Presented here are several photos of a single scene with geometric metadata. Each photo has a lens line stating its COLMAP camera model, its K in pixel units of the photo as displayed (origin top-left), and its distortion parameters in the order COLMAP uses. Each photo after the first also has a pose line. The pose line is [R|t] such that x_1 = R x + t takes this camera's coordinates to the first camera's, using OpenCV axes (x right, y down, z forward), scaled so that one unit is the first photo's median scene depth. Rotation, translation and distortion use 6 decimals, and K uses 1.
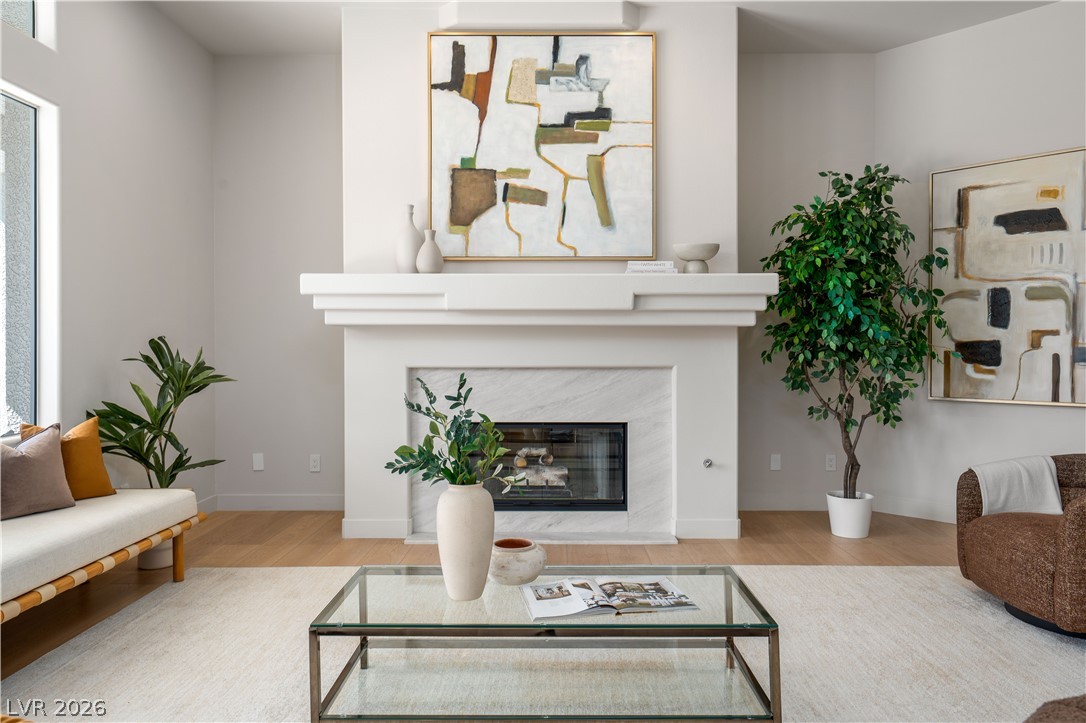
lens RADIAL K [[735.1, 0, 544.1], [0, 735.1, 357.1], [0, 0, 1]] dist [0.004524, -0.000377]
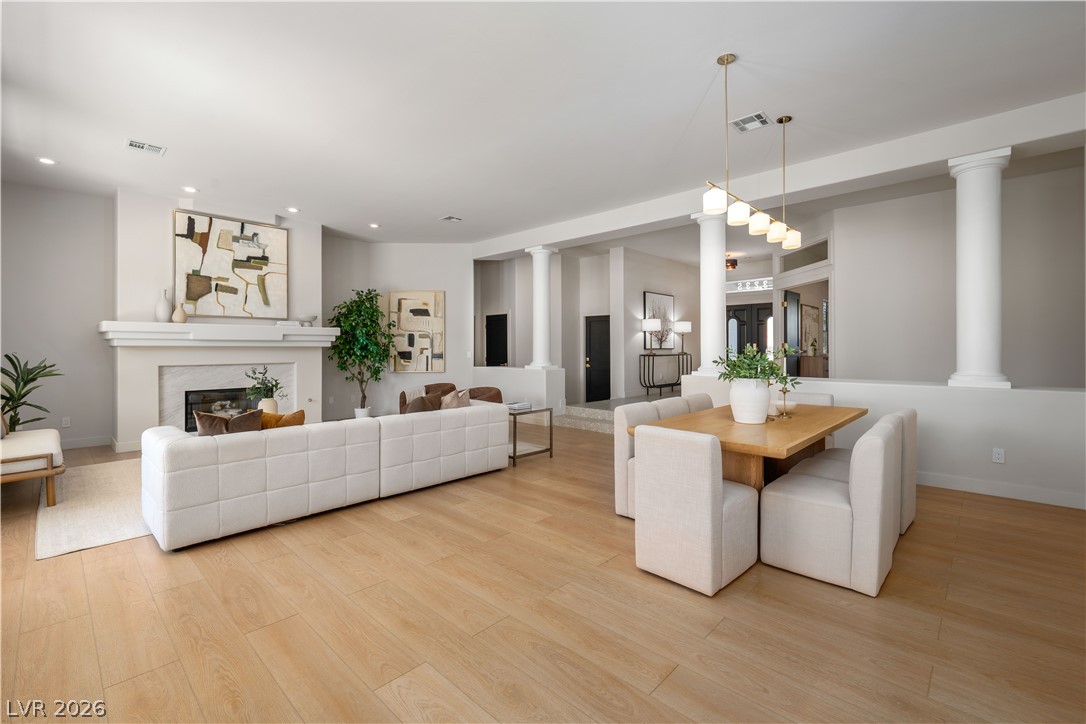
lens RADIAL K [[473.0, 0, 546.1], [0, 473.0, 344.0], [0, 0, 1]] dist [0.000363, 0.000072]
pose [[0.679931, 0.005038, 0.733259, -0.428390], [0.007521, 0.999876, -0.013844, -0.021960], [-0.733238, 0.014928, 0.679808, -0.725679]]
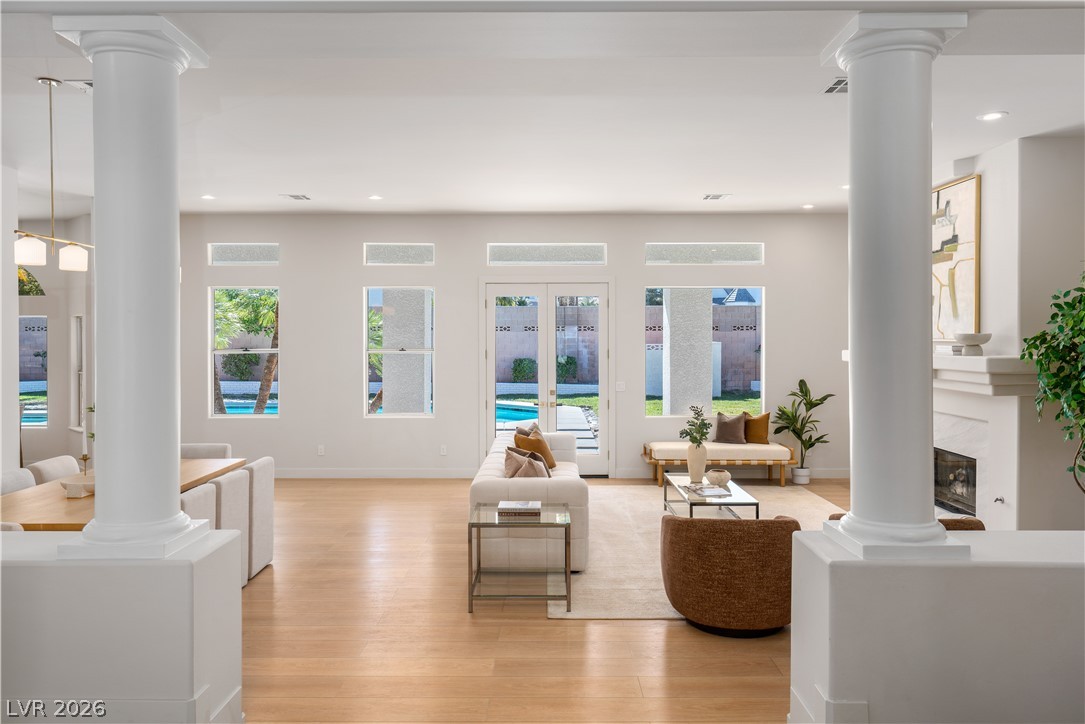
lens RADIAL K [[754.9, 0, 541.8], [0, 754.9, 347.8], [0, 0, 1]] dist [0.002486, 0.001591]
pose [[0.003523, 0.016273, -0.999861, 1.545847], [-0.010734, 0.999811, 0.016235, -0.135047], [0.999936, 0.010675, 0.003697, 0.194068]]
